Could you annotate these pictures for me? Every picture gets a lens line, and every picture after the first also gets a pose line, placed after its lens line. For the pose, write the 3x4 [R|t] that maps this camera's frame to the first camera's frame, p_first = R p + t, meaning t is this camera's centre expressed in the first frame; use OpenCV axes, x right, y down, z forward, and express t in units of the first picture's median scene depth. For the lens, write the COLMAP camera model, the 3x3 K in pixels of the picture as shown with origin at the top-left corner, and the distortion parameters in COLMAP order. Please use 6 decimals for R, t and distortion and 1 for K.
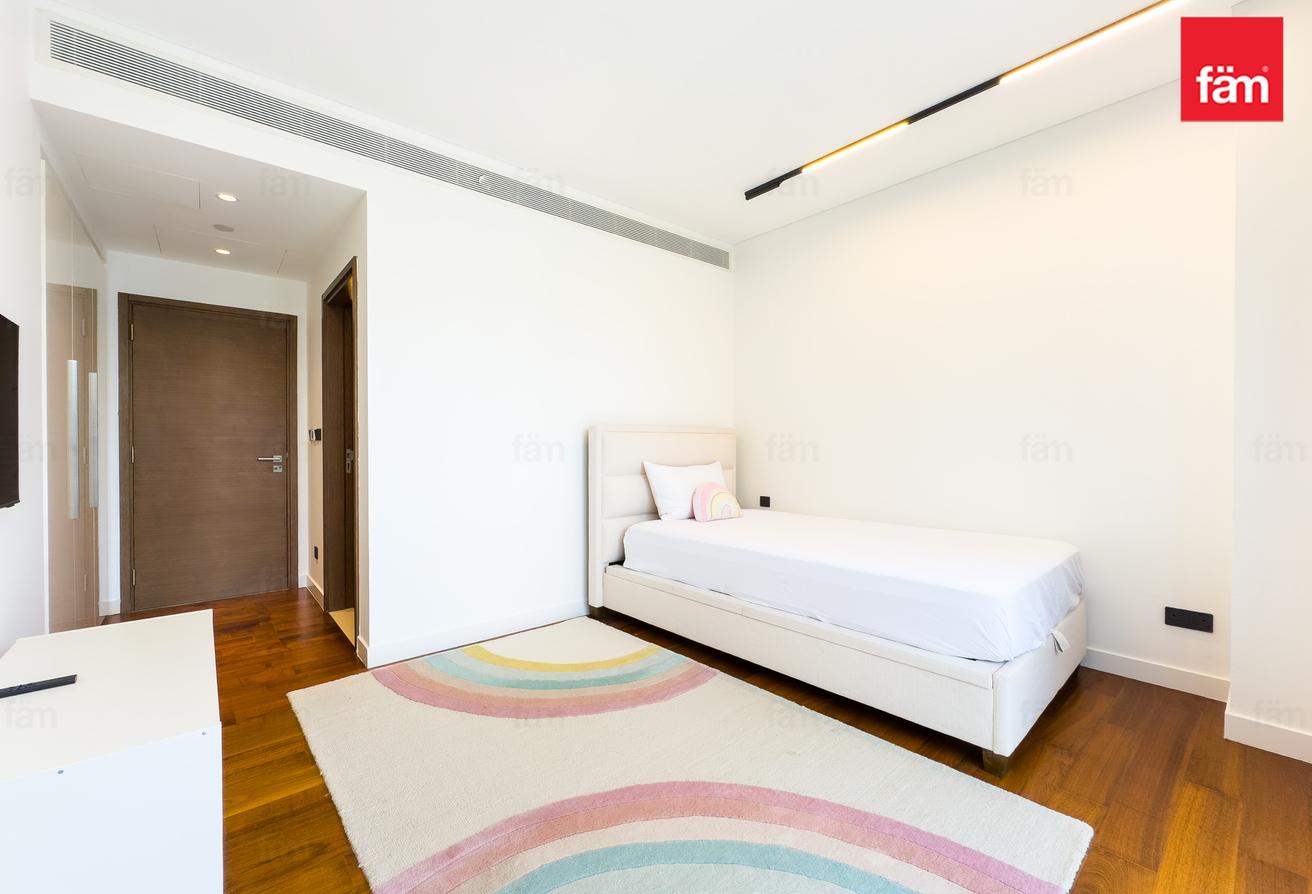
lens RADIAL K [[538.4, 0, 656.0], [0, 538.4, 442.6], [0, 0, 1]] dist [-0.000530, -0.000012]
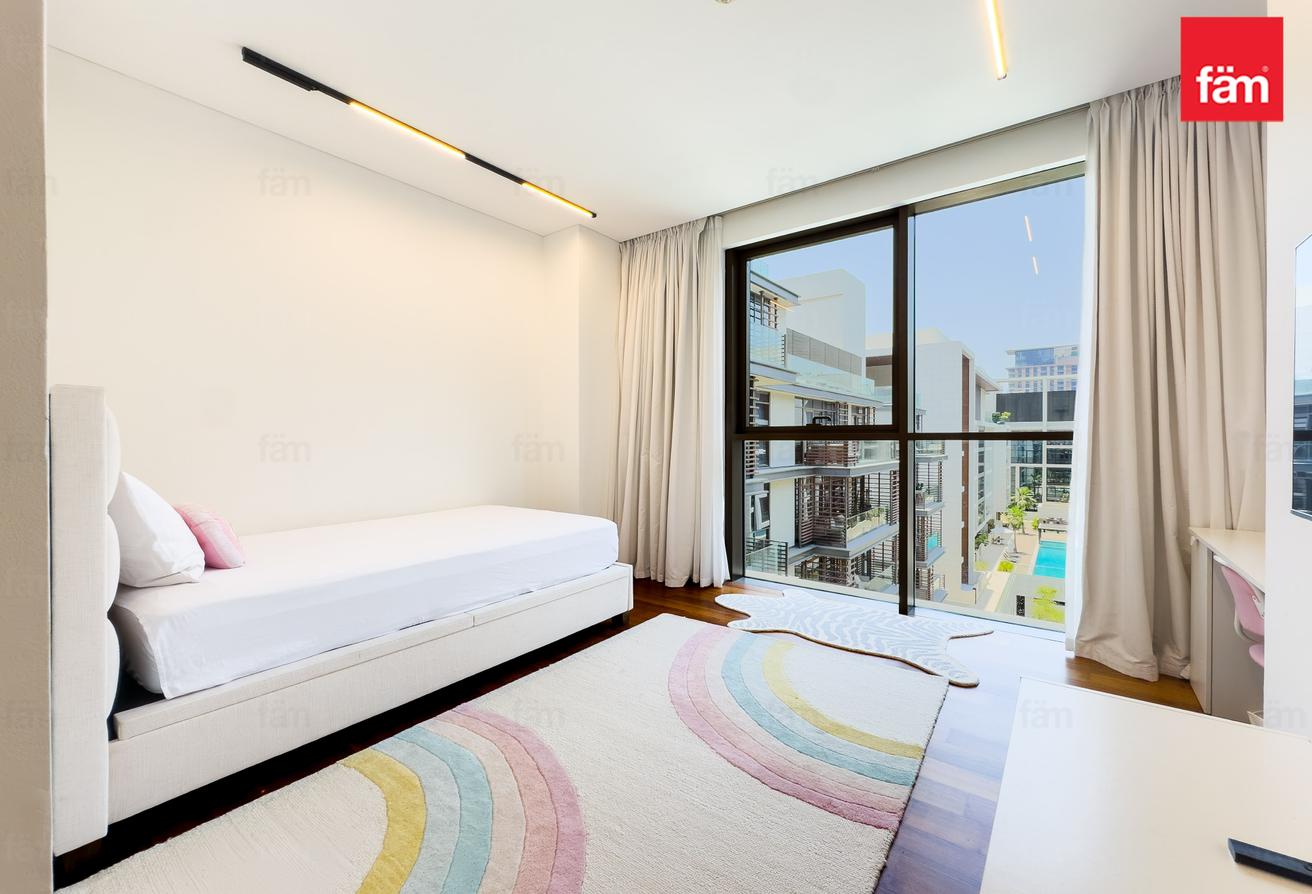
lens RADIAL K [[538.4, 0, 656.0], [0, 538.4, 442.6], [0, 0, 1]] dist [-0.000530, -0.000012]
pose [[-0.212277, -0.003652, 0.977203, -0.772572], [0.001861, 0.999990, 0.004142, 0.011360], [-0.977208, 0.002698, -0.212268, 0.884128]]
